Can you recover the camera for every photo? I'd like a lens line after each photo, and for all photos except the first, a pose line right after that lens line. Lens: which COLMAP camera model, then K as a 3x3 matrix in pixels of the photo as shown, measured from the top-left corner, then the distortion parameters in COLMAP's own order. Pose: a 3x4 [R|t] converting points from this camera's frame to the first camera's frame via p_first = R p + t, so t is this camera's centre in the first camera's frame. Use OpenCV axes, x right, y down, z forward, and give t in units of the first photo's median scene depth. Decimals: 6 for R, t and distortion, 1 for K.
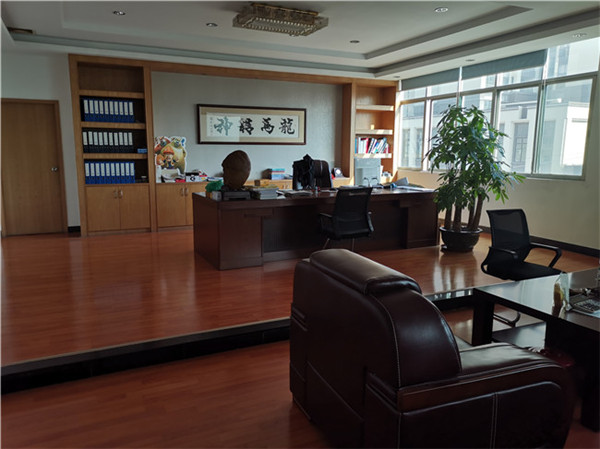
lens RADIAL K [[474.2, 0, 294.7], [0, 474.2, 221.5], [0, 0, 1]] dist [0.047406, -0.000090]
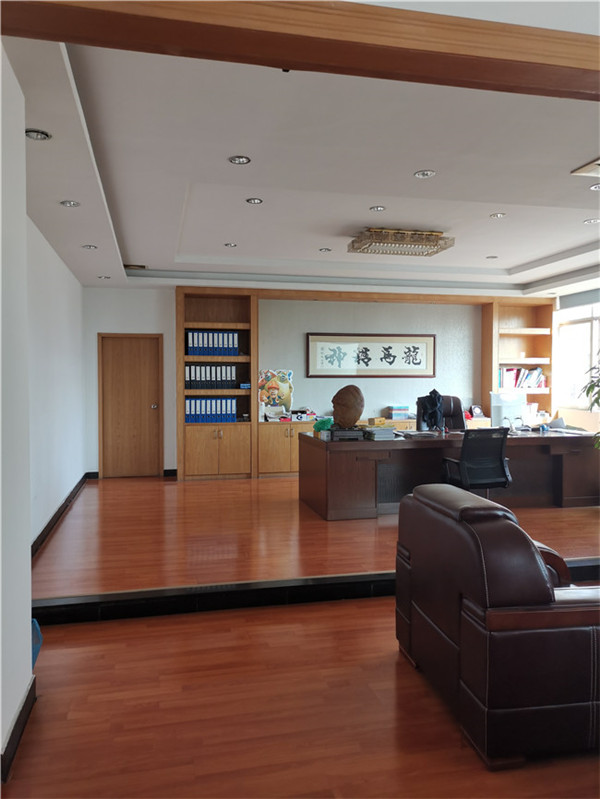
lens RADIAL K [[631.4, 0, 300.4], [0, 631.4, 398.5], [0, 0, 1]] dist [0.047406, -0.000090]
pose [[0.978556, 0.000534, -0.205982, 0.026817], [-0.026283, 0.992147, -0.122286, 0.018239], [0.204299, 0.125078, 0.970885, -0.133519]]
